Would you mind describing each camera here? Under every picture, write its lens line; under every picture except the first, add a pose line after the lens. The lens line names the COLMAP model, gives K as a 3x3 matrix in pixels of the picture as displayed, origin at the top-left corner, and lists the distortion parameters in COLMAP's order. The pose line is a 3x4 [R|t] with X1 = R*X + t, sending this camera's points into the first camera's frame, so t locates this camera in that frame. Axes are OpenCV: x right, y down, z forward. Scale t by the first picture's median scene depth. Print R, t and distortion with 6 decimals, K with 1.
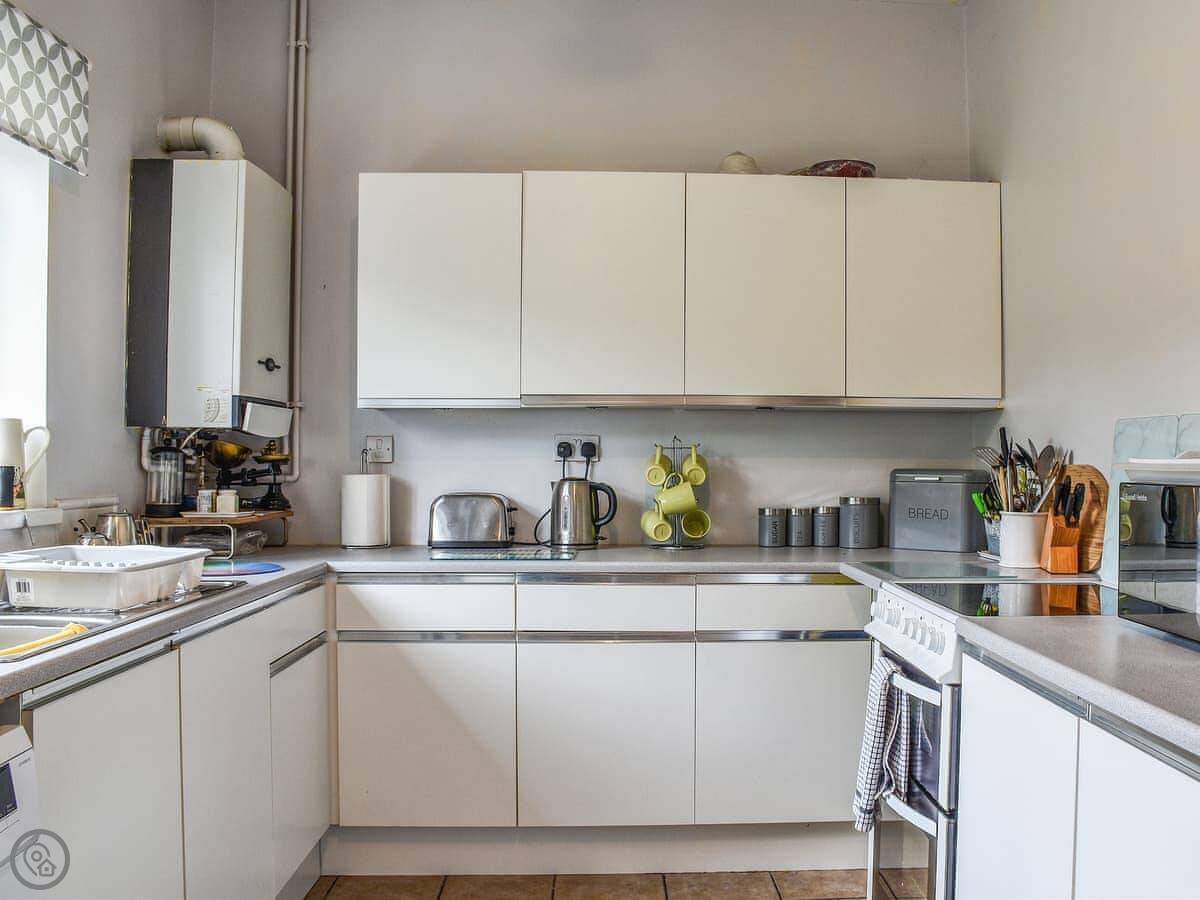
lens RADIAL K [[1175.4, 0, 600.0], [0, 1175.4, 450.0], [0, 0, 1]] dist [-0.197412, 0.275307]
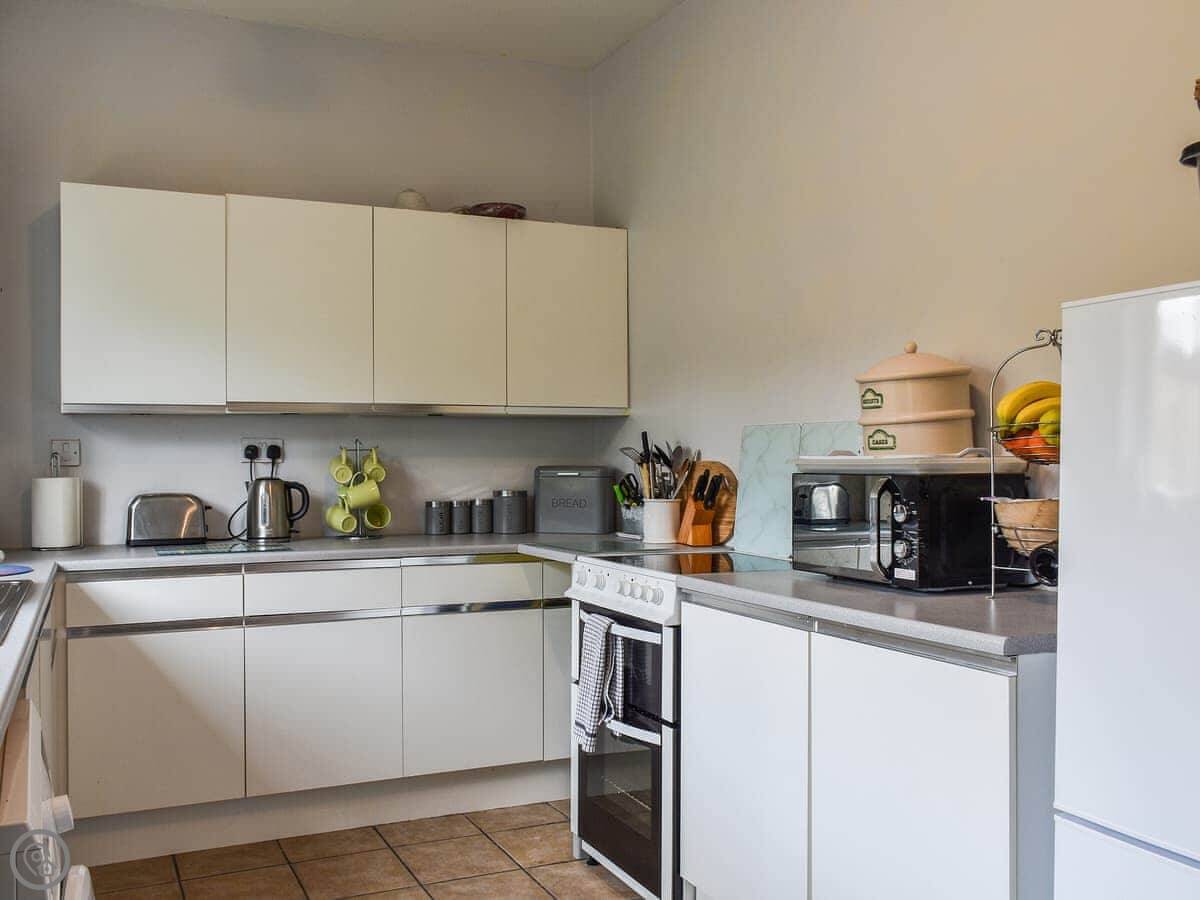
lens RADIAL K [[1097.5, 0, 600.0], [0, 1097.5, 450.0], [0, 0, 1]] dist [0.005798, 0.010254]
pose [[0.927816, -0.006629, 0.372980, -0.119559], [0.006617, 0.999977, 0.001313, -0.001440], [-0.372980, 0.001250, 0.927838, -0.073912]]
